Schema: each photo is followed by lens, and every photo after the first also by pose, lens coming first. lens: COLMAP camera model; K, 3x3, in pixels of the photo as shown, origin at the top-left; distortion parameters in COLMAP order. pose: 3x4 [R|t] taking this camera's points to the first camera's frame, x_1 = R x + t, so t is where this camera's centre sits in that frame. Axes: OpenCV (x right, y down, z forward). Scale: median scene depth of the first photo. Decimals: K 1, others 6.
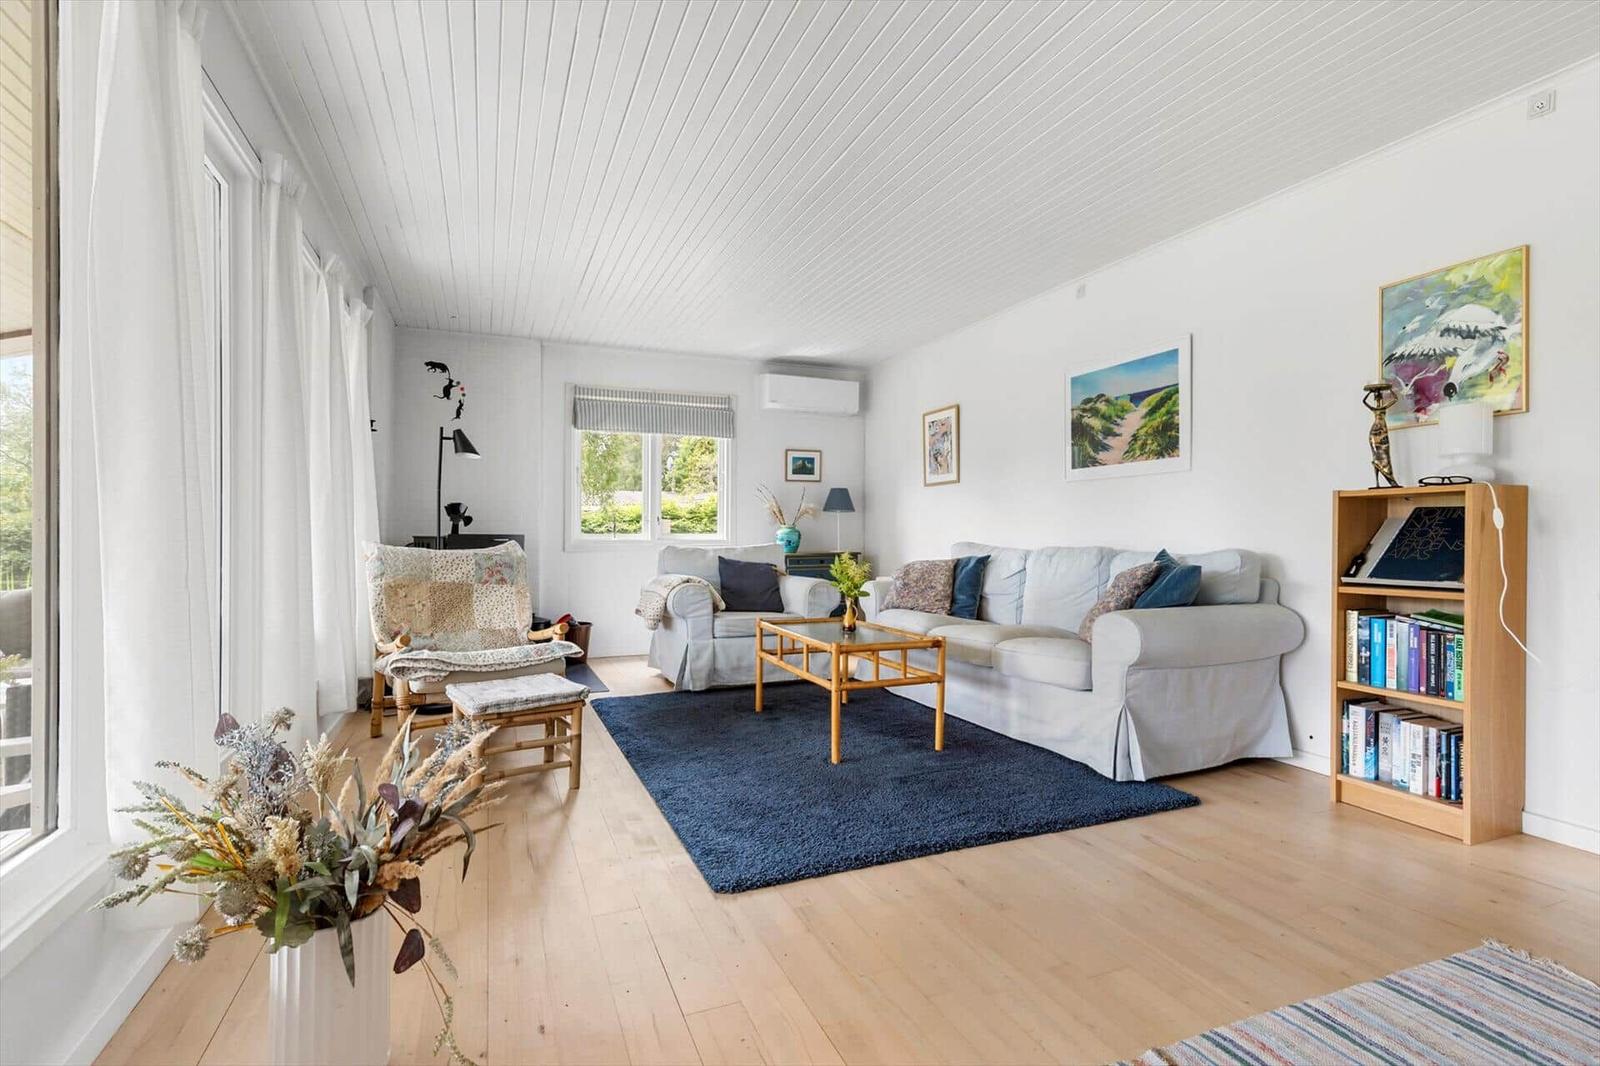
lens RADIAL K [[778.9, 0, 824.4], [0, 778.9, 558.5], [0, 0, 1]] dist [0.017283, -0.002220]
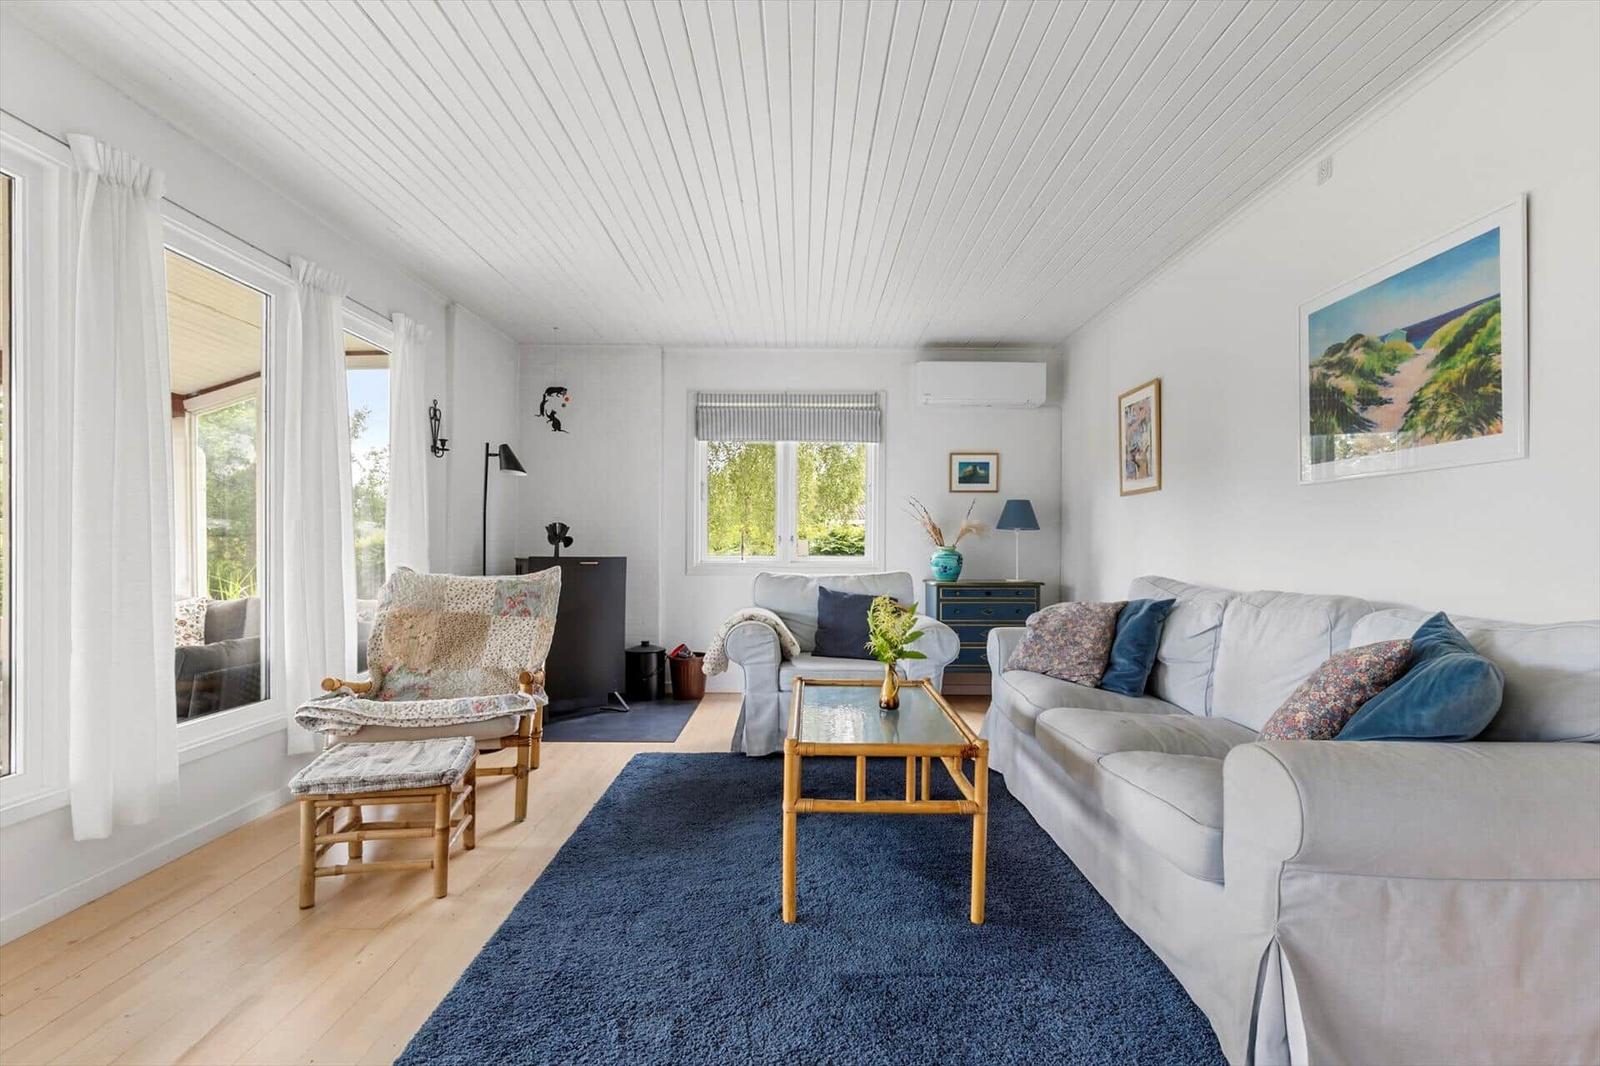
lens RADIAL K [[778.9, 0, 813.1], [0, 778.9, 548.8], [0, 0, 1]] dist [0.017283, -0.002220]
pose [[0.910627, 0.009933, -0.413109, 0.238708], [-0.021091, 0.999525, -0.022457, -0.029226], [0.412690, 0.029163, 0.910405, 0.312906]]
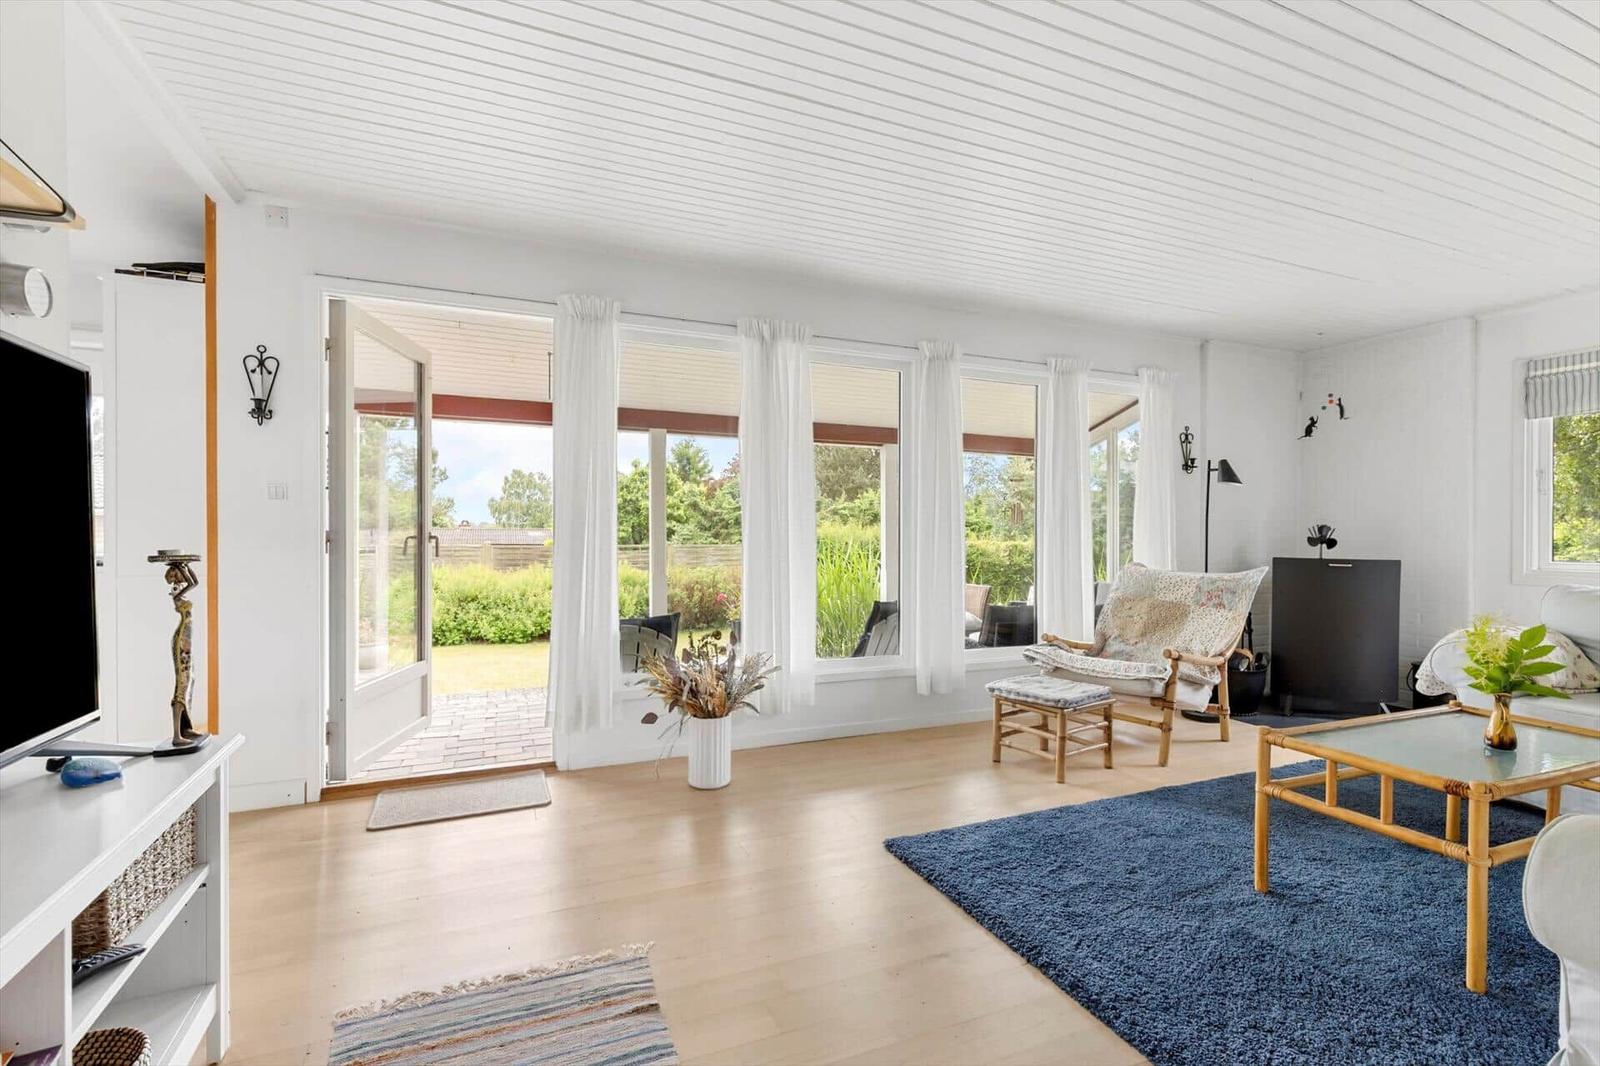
lens RADIAL K [[753.3, 0, 779.3], [0, 753.3, 555.9], [0, 0, 1]] dist [0.003240, 0.000475]
pose [[-0.053634, 0.029636, -0.998121, 0.578799], [-0.037411, 0.998798, 0.031666, -0.044113], [0.997860, 0.039039, -0.052461, 0.451748]]
